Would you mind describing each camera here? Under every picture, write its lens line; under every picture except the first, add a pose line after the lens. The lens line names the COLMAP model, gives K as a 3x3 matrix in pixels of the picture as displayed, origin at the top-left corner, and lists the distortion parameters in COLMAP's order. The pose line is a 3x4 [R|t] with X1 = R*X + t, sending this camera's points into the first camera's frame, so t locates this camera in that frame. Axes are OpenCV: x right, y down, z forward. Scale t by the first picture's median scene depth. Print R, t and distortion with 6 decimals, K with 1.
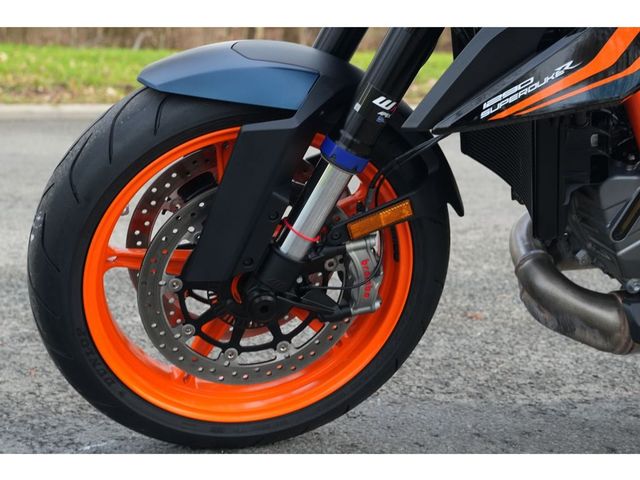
lens RADIAL K [[1338.0, 0, 319.3], [0, 1338.0, 241.0], [0, 0, 1]] dist [-0.016539, 0.000000]
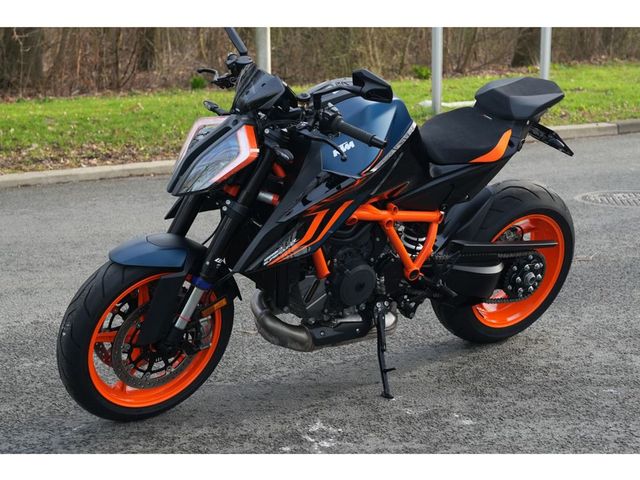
lens RADIAL K [[1338.0, 0, 321.9], [0, 1338.0, 234.5], [0, 0, 1]] dist [-0.016539, 0.000000]
pose [[0.927939, -0.094683, 0.360506, -0.581344], [0.093731, 0.995393, 0.020169, -0.165128], [-0.360755, 0.015075, 0.932539, -1.173926]]
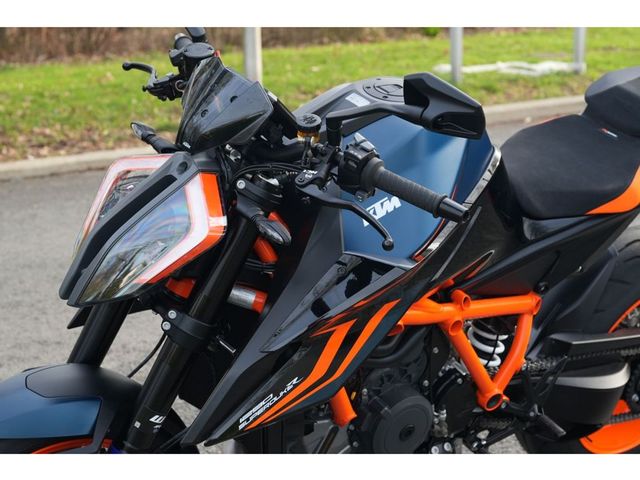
lens RADIAL K [[1338.0, 0, 321.5], [0, 1338.0, 242.4], [0, 0, 1]] dist [-0.016539, 0.000000]
pose [[0.925691, -0.121054, 0.358388, -0.229843], [0.106202, 0.992477, 0.060919, -0.309194], [-0.363066, -0.018331, 0.931583, -0.247195]]
